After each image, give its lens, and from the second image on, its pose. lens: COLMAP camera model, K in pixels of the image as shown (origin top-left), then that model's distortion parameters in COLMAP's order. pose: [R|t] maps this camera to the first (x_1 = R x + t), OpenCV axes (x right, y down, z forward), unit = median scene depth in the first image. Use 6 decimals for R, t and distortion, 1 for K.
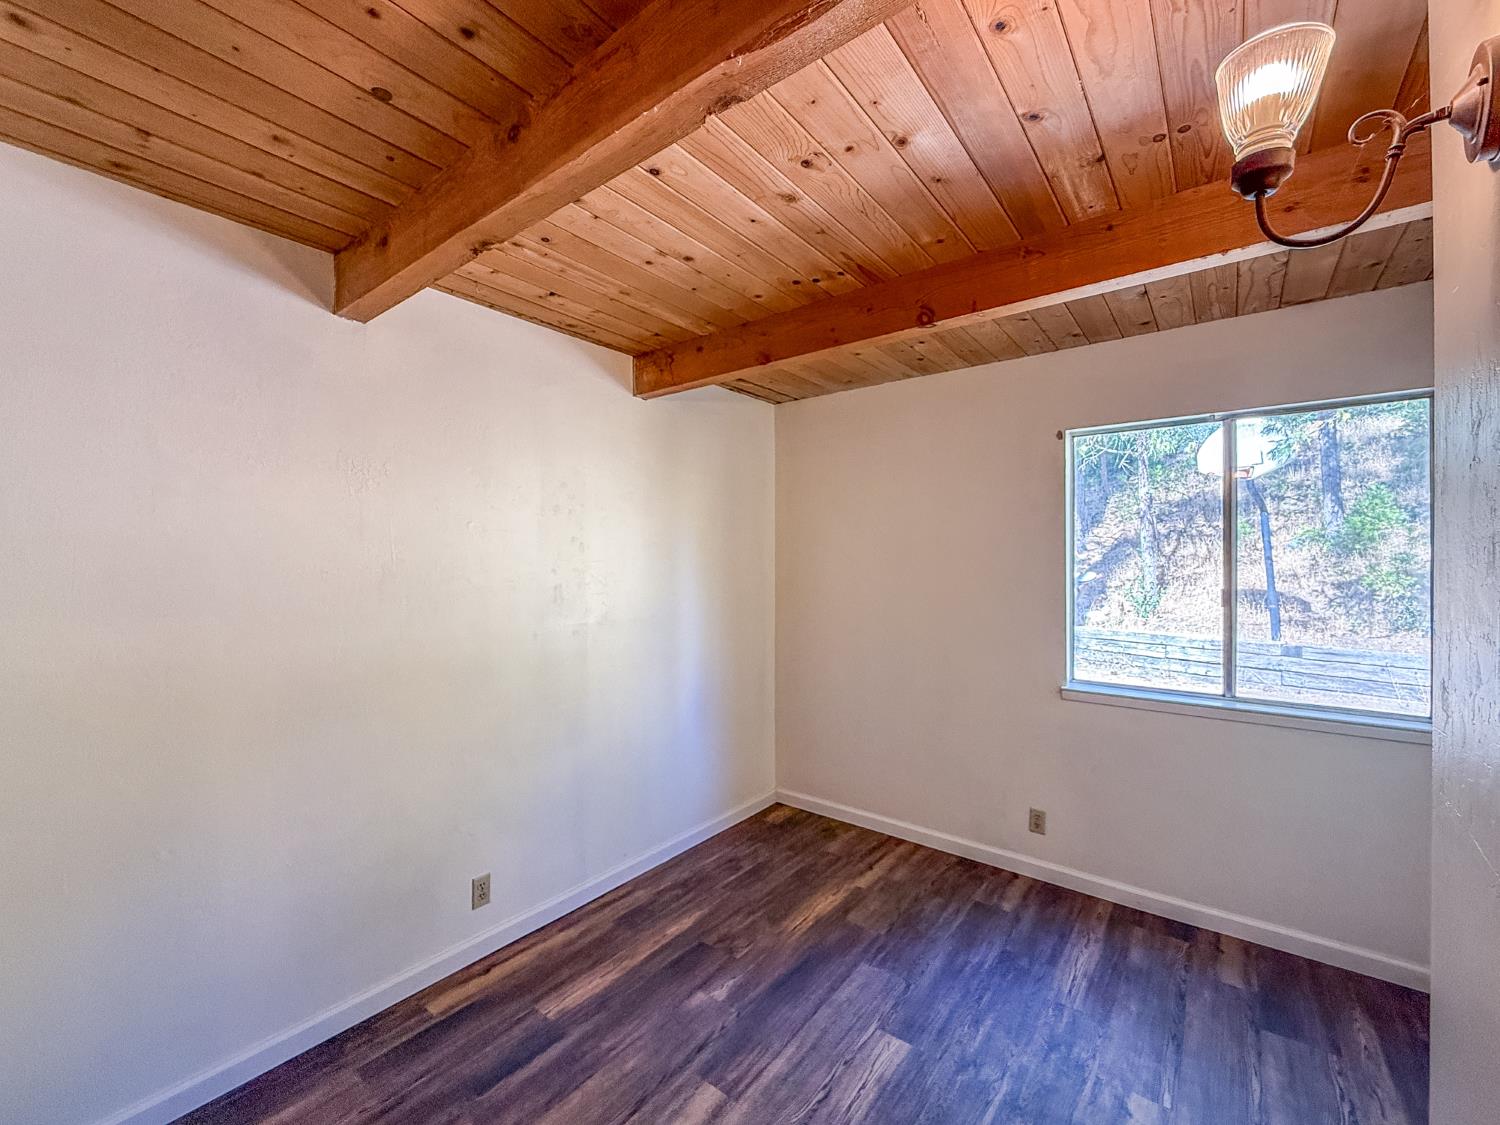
lens RADIAL K [[620.1, 0, 750.0], [0, 620.1, 562.5], [0, 0, 1]] dist [0.000510, -0.000074]
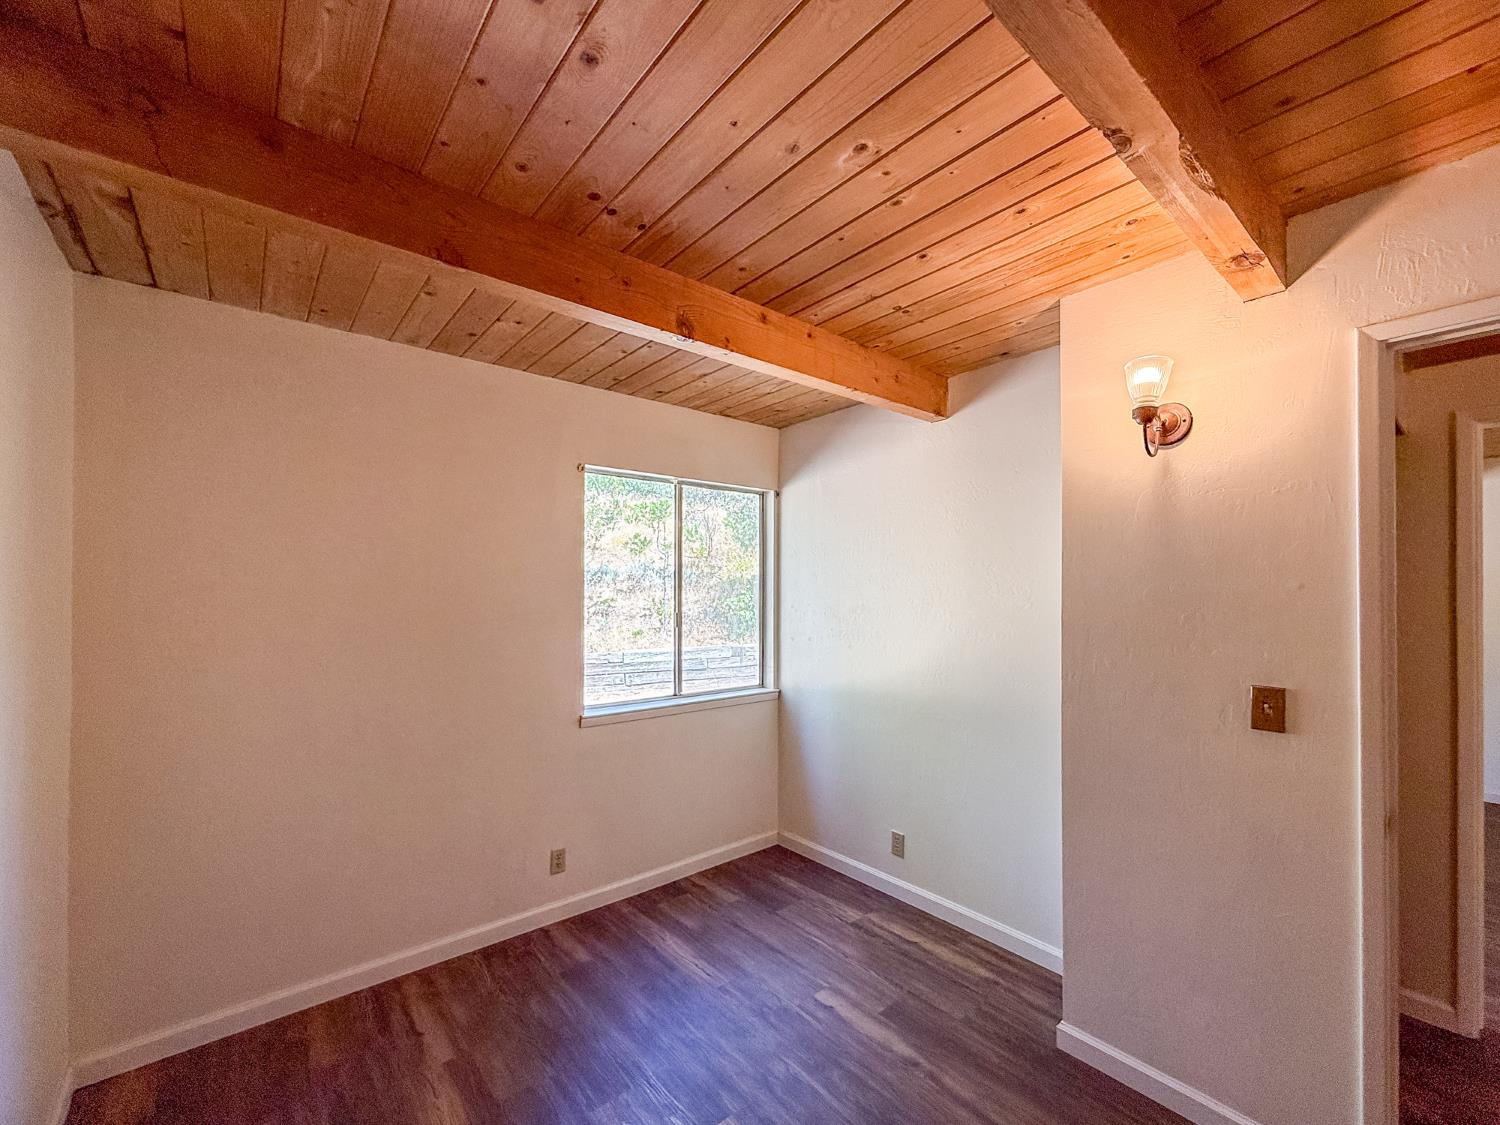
lens RADIAL K [[620.6, 0, 749.4], [0, 620.6, 583.5], [0, 0, 1]] dist [-0.000152, -0.000037]
pose [[0.217109, 0.008407, 0.976111, -0.458065], [-0.000379, 0.999964, -0.008528, -0.007744], [-0.976147, 0.001482, 0.217105, 0.545024]]
